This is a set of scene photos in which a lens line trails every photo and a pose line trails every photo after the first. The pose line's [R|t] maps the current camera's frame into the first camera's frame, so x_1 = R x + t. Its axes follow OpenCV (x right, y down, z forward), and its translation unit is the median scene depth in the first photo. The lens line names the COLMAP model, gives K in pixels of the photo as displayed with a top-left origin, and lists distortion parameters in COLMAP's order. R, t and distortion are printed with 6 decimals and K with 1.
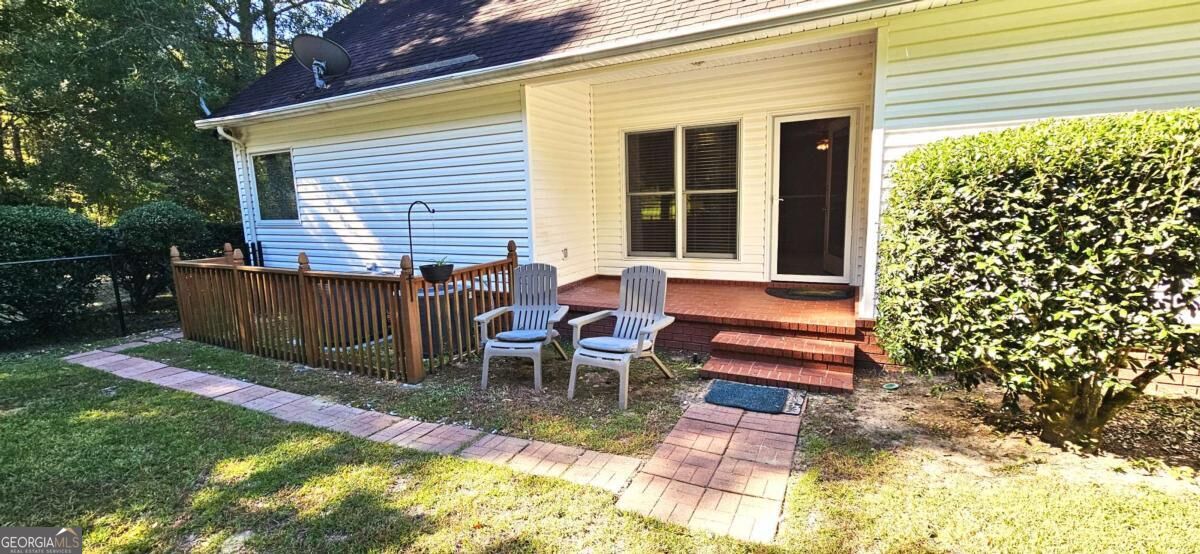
lens RADIAL K [[493.9, 0, 601.3], [0, 493.9, 274.4], [0, 0, 1]] dist [-0.000960, 0.000587]
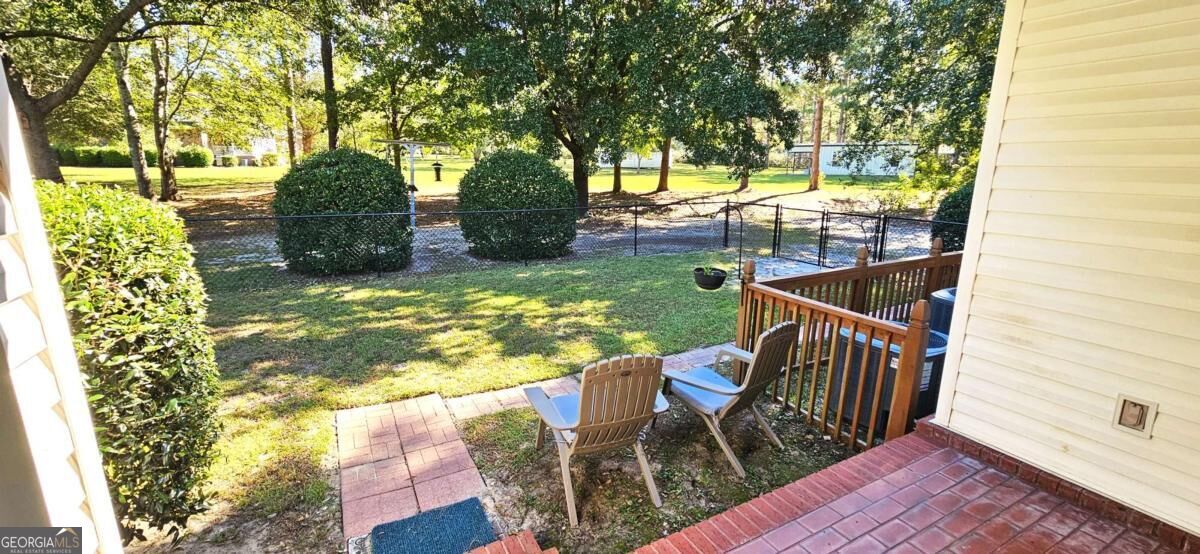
lens RADIAL K [[493.9, 0, 601.3], [0, 493.9, 274.4], [0, 0, 1]] dist [-0.000960, 0.000587]
pose [[-0.563373, 0.209295, -0.799253, 0.673511], [-0.111254, 0.939354, 0.324403, -0.359954], [0.818677, 0.271680, -0.505922, 1.527346]]
